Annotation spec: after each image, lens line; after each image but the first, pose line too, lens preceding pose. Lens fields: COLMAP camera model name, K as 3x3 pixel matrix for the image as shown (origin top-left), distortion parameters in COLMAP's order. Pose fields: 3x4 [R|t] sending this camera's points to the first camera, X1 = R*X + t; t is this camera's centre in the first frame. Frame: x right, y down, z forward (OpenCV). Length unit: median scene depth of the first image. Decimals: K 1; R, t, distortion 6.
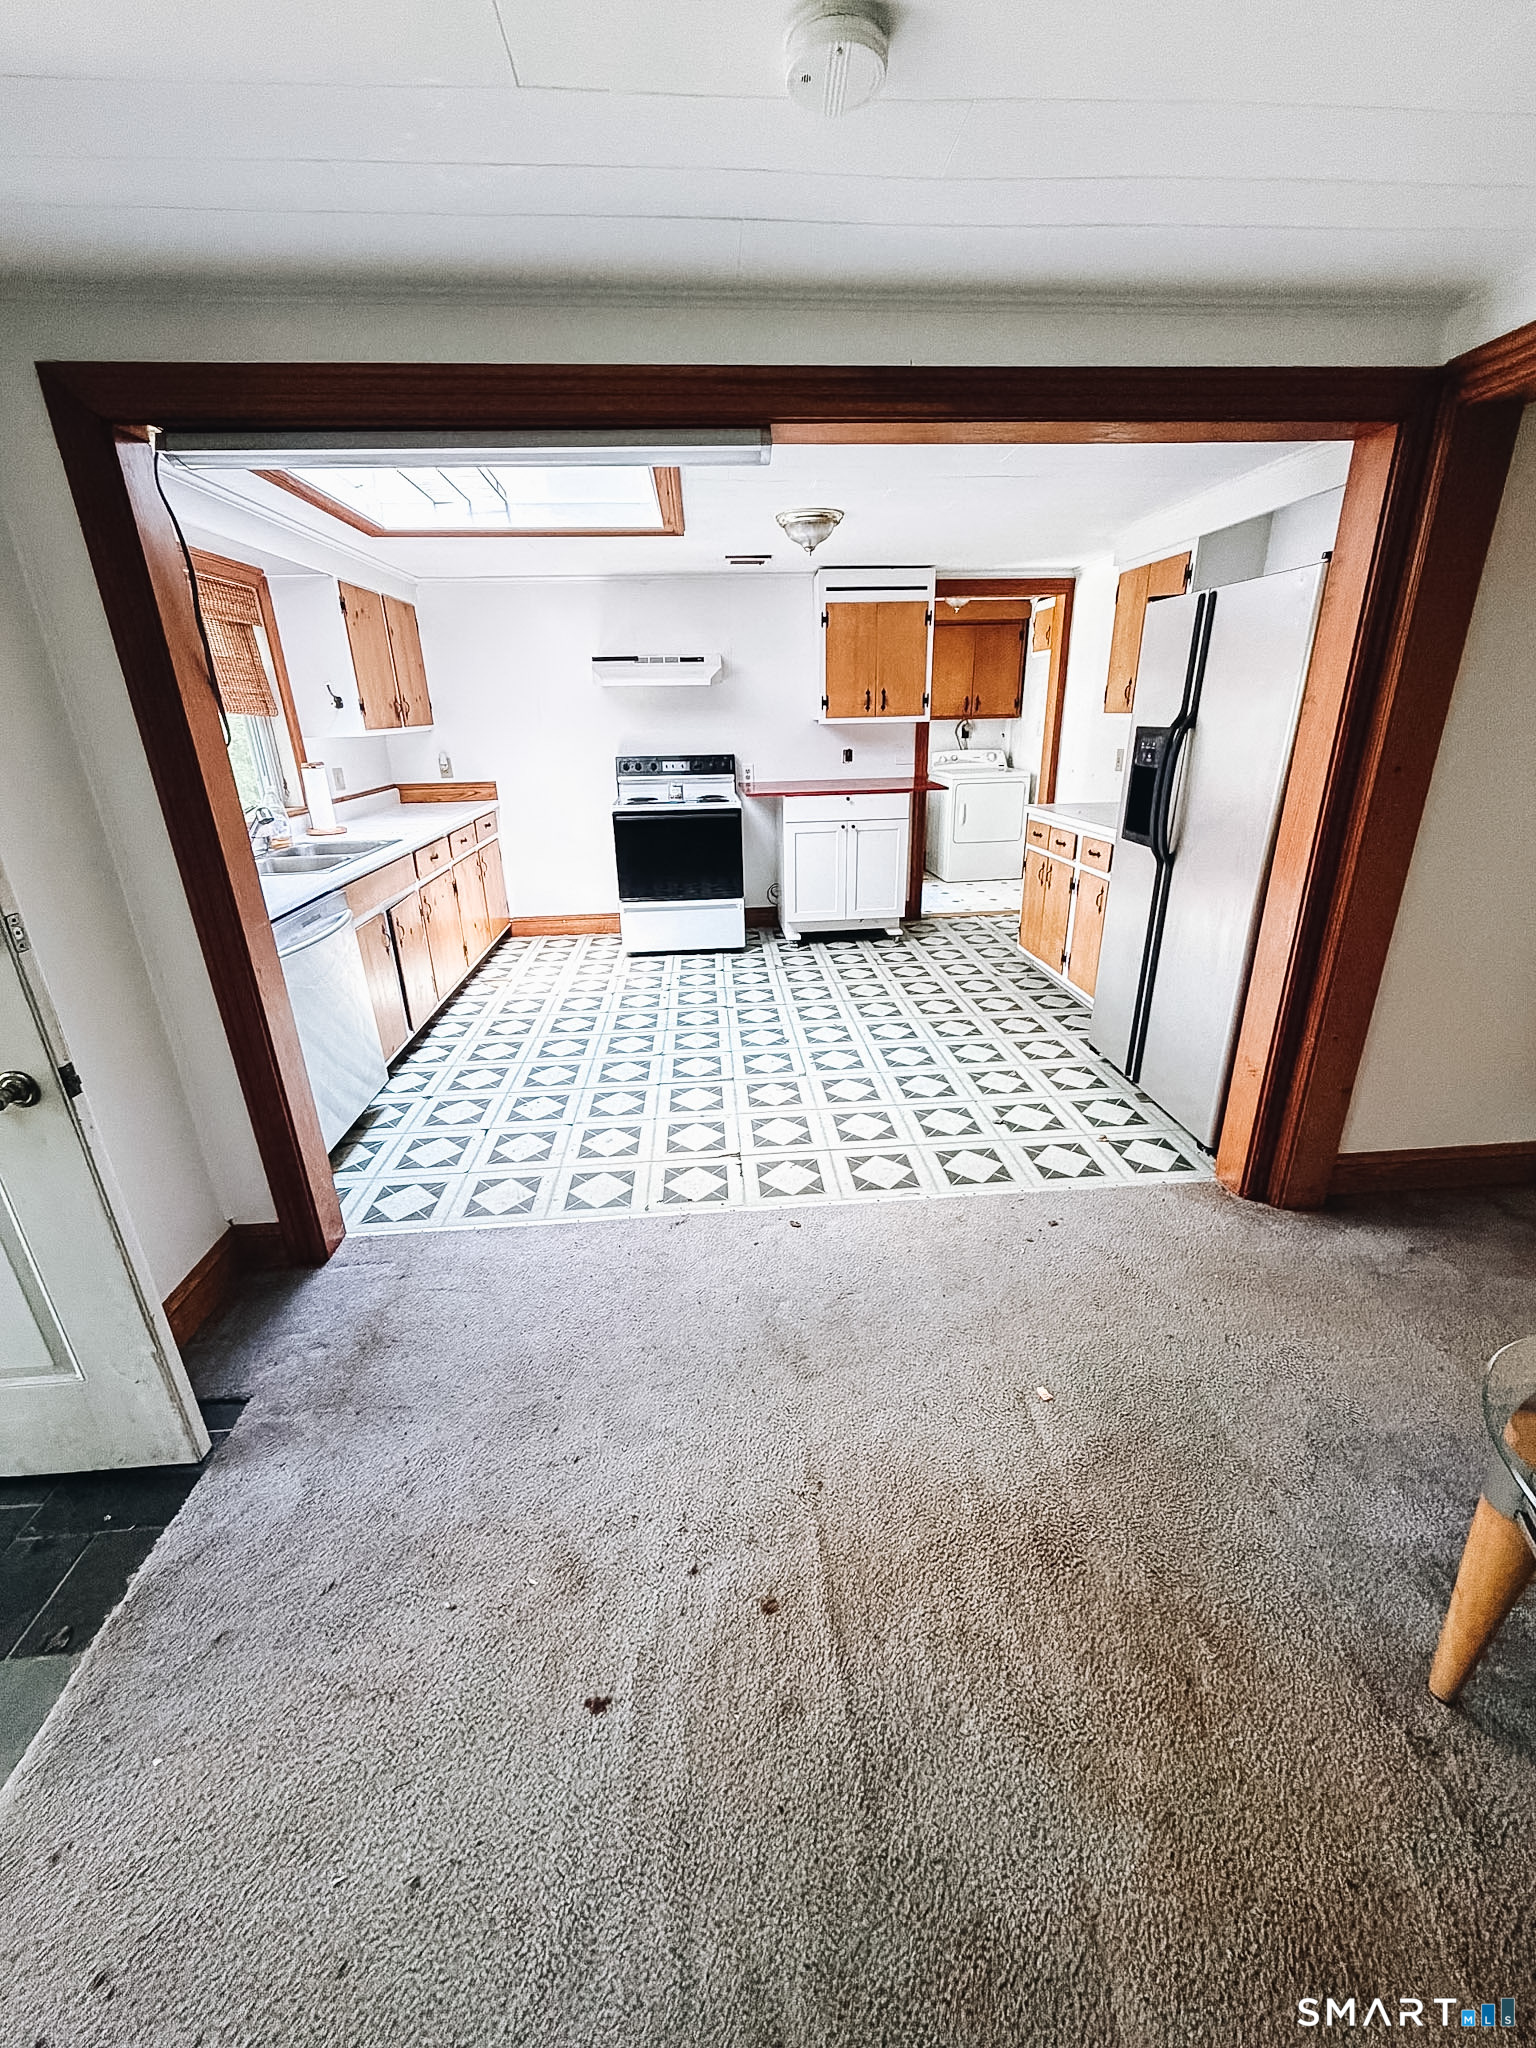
lens RADIAL K [[805.0, 0, 768.0], [0, 805.0, 1024.0], [0, 0, 1]] dist [-0.008608, -0.000189]
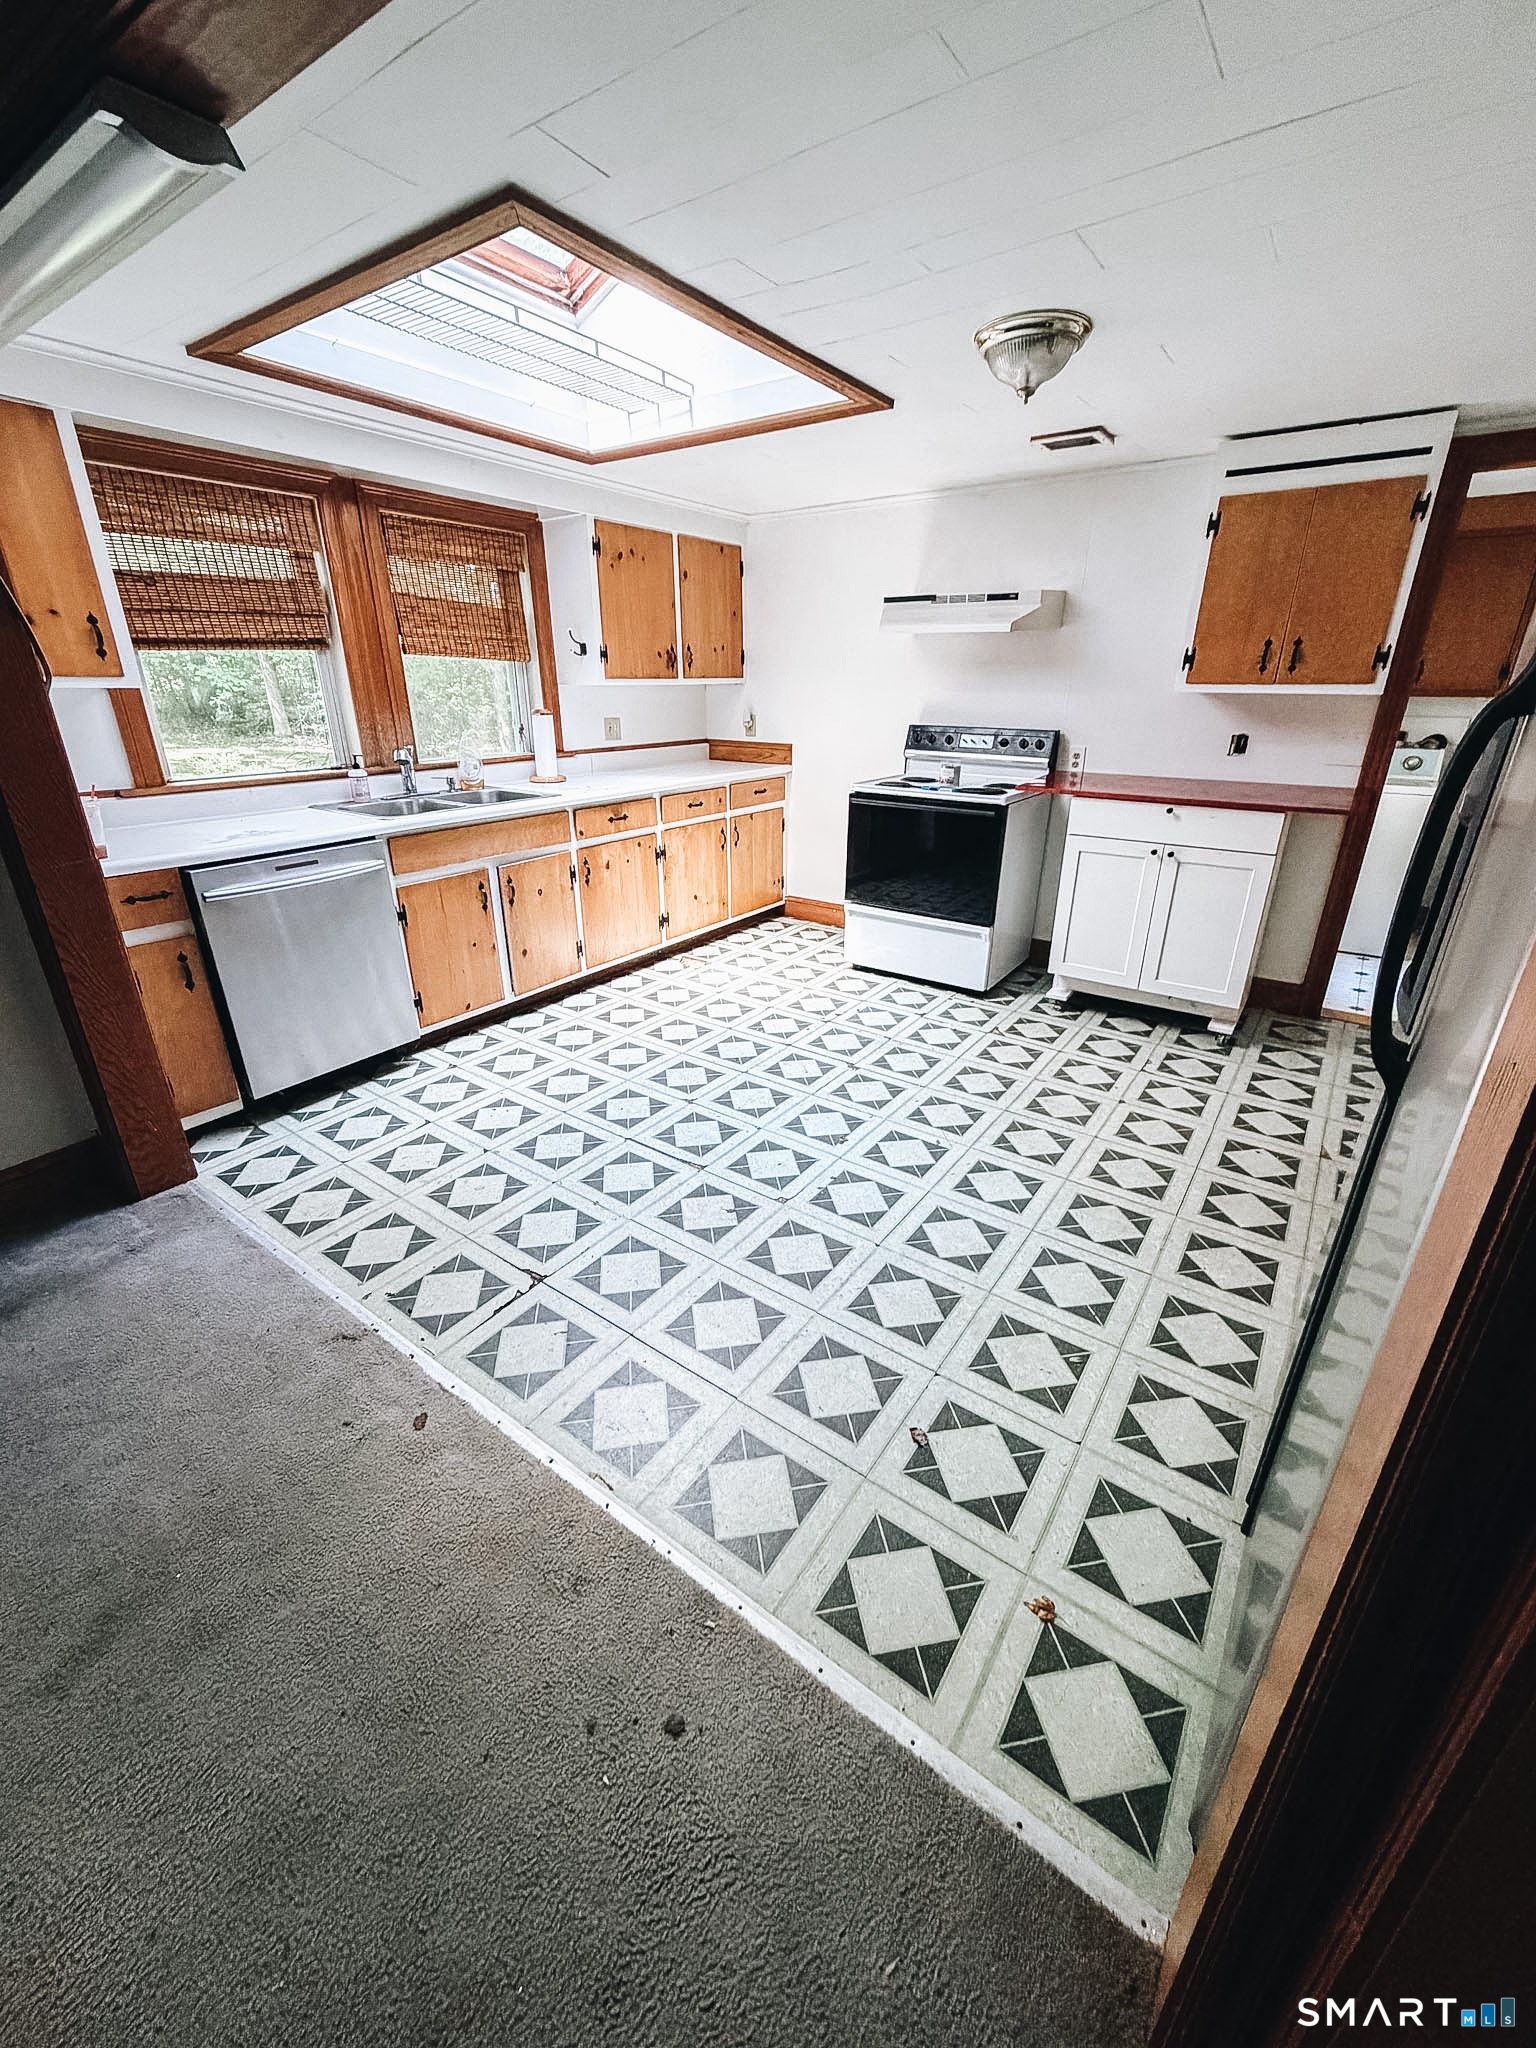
lens RADIAL K [[808.0, 0, 772.3], [0, 808.0, 1021.2], [0, 0, 1]] dist [-0.000886, -0.000380]
pose [[0.767531, 0.272323, -0.580290, 0.277791], [-0.252674, 0.960506, 0.116550, -0.113926], [0.589111, 0.057168, 0.806027, 0.303177]]
